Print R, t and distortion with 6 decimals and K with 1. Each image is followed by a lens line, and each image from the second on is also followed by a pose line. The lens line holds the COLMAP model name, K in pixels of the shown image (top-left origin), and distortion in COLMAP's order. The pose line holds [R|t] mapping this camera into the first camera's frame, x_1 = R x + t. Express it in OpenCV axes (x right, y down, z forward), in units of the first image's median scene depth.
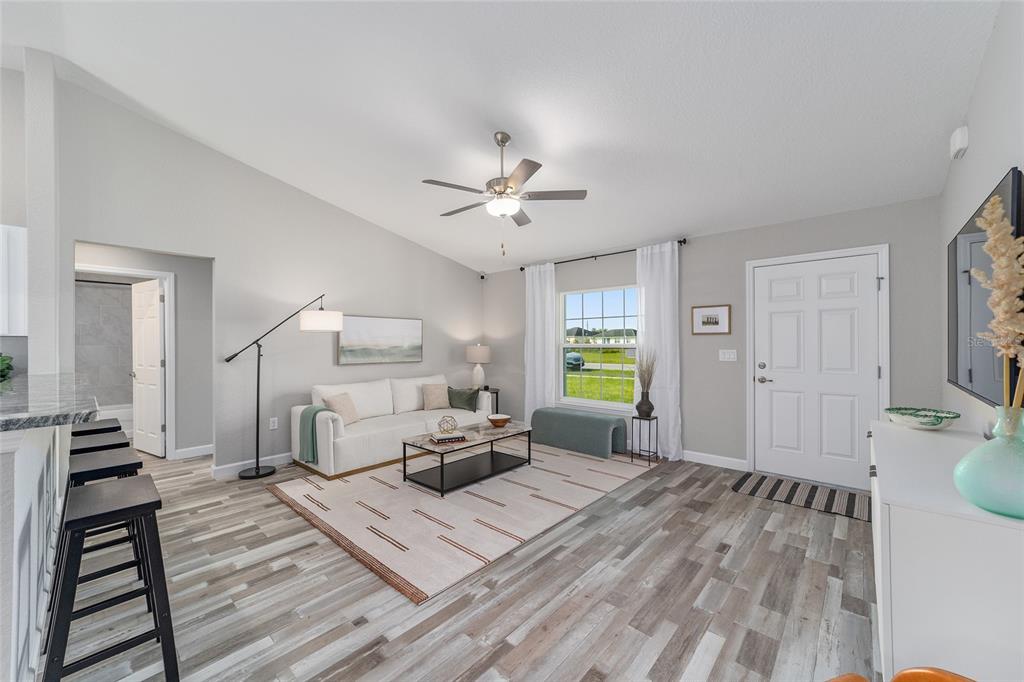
lens RADIAL K [[392.7, 0, 513.8], [0, 392.7, 343.5], [0, 0, 1]] dist [-0.017326, 0.008930]
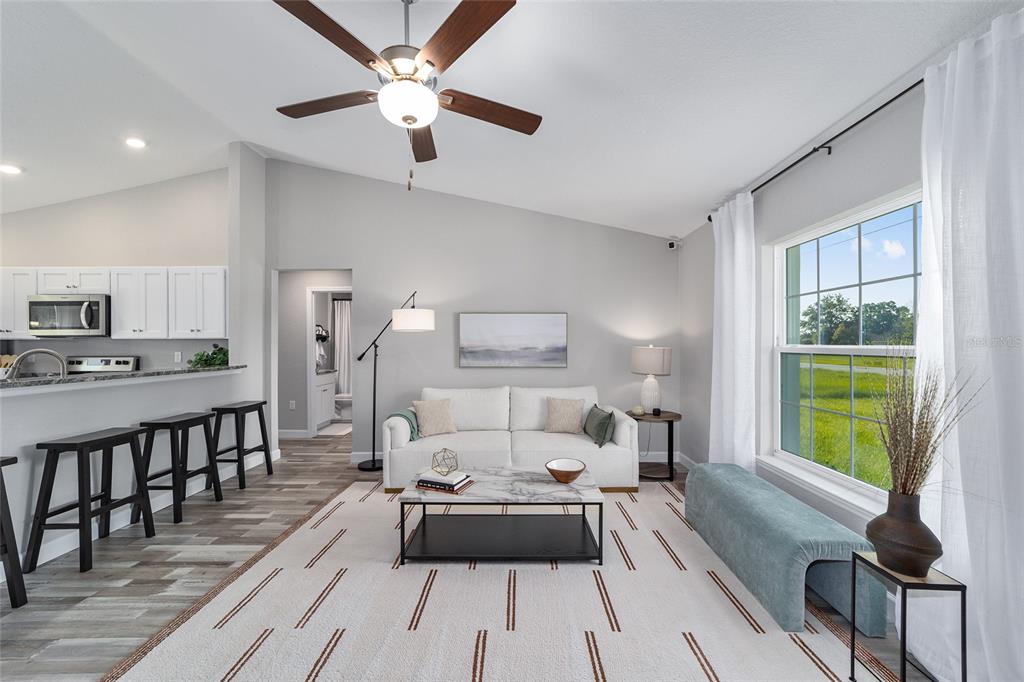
lens RADIAL K [[392.7, 0, 513.8], [0, 392.7, 343.5], [0, 0, 1]] dist [-0.017326, 0.008930]
pose [[0.660649, 0.000963, -0.750694, 0.396436], [-0.001653, 0.999999, -0.000171, -0.001371], [0.750693, 0.001354, 0.660650, 0.583977]]
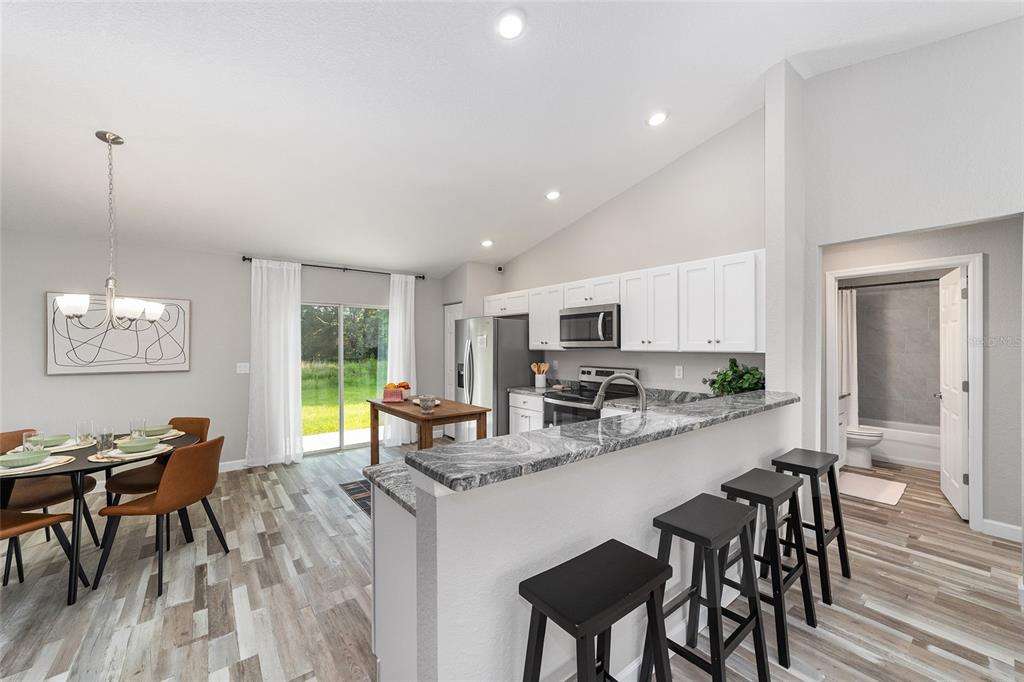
lens RADIAL K [[394.9, 0, 511.4], [0, 394.9, 346.6], [0, 0, 1]] dist [-0.019068, 0.009250]
pose [[-0.173031, 0.010337, -0.984862, -0.079550], [0.002584, 0.999946, 0.010041, -0.033349], [0.984913, -0.000808, -0.173048, 0.364350]]
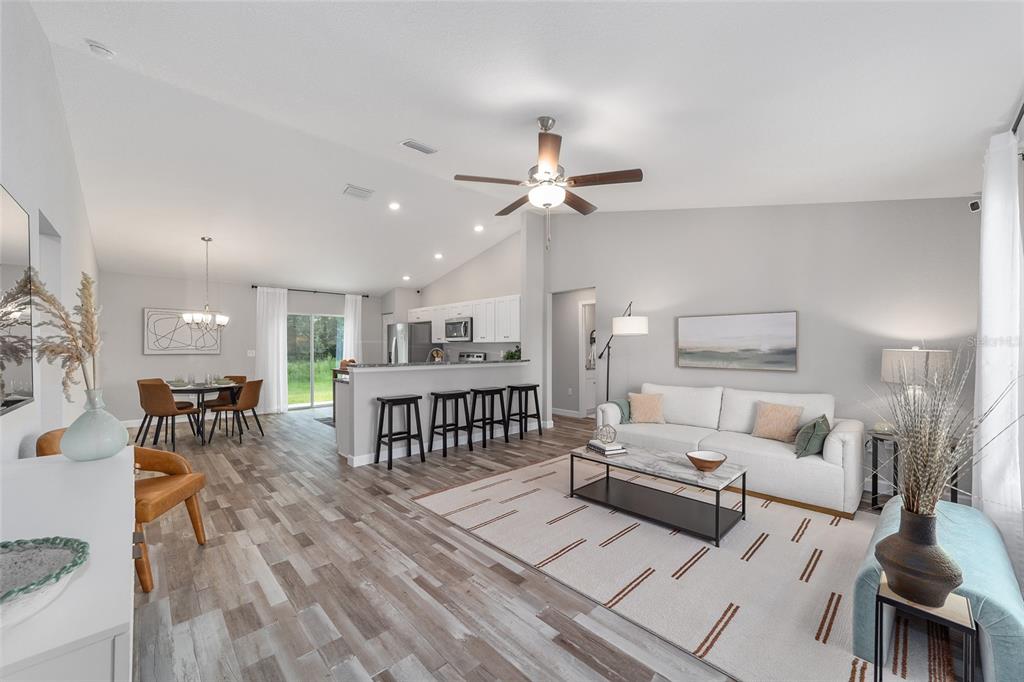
lens RADIAL K [[394.9, 0, 511.4], [0, 394.9, 346.6], [0, 0, 1]] dist [-0.019068, 0.009250]
pose [[-0.076788, 0.004144, -0.997039, 0.710695], [-0.000608, 0.999991, 0.004203, -0.001362], [0.997047, 0.000929, -0.076785, 0.781499]]
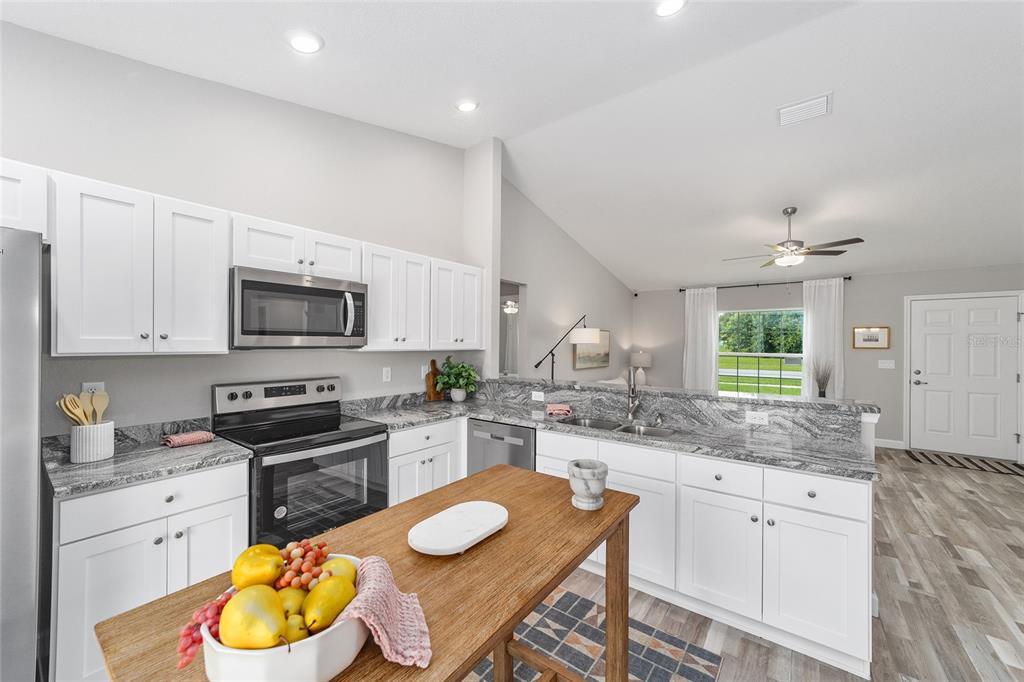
lens RADIAL K [[392.7, 0, 513.8], [0, 392.7, 343.5], [0, 0, 1]] dist [-0.017326, 0.008930]
pose [[0.996166, 0.011134, 0.086774, -0.894887], [-0.011181, 0.999937, 0.000055, -0.028770], [-0.086768, -0.001025, 0.996228, -0.243750]]
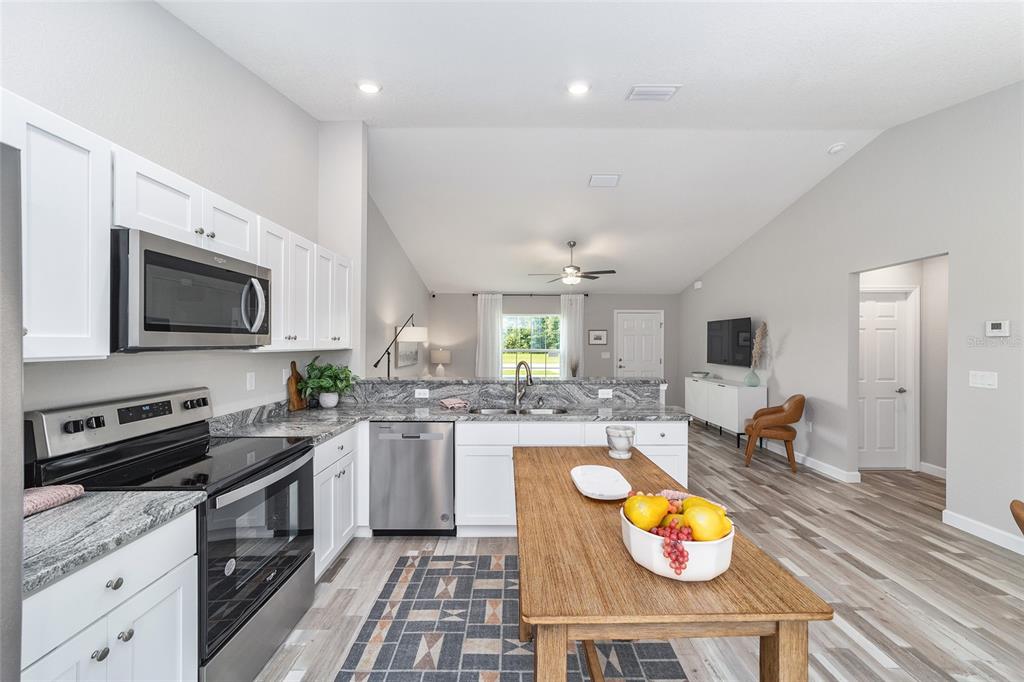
lens RADIAL K [[392.7, 0, 513.8], [0, 392.7, 343.5], [0, 0, 1]] dist [-0.017326, 0.008930]
pose [[0.741117, 0.005528, 0.671353, -1.200413], [-0.006612, 0.999978, -0.000935, -0.026413], [-0.671344, -0.003746, 0.741137, -0.181693]]
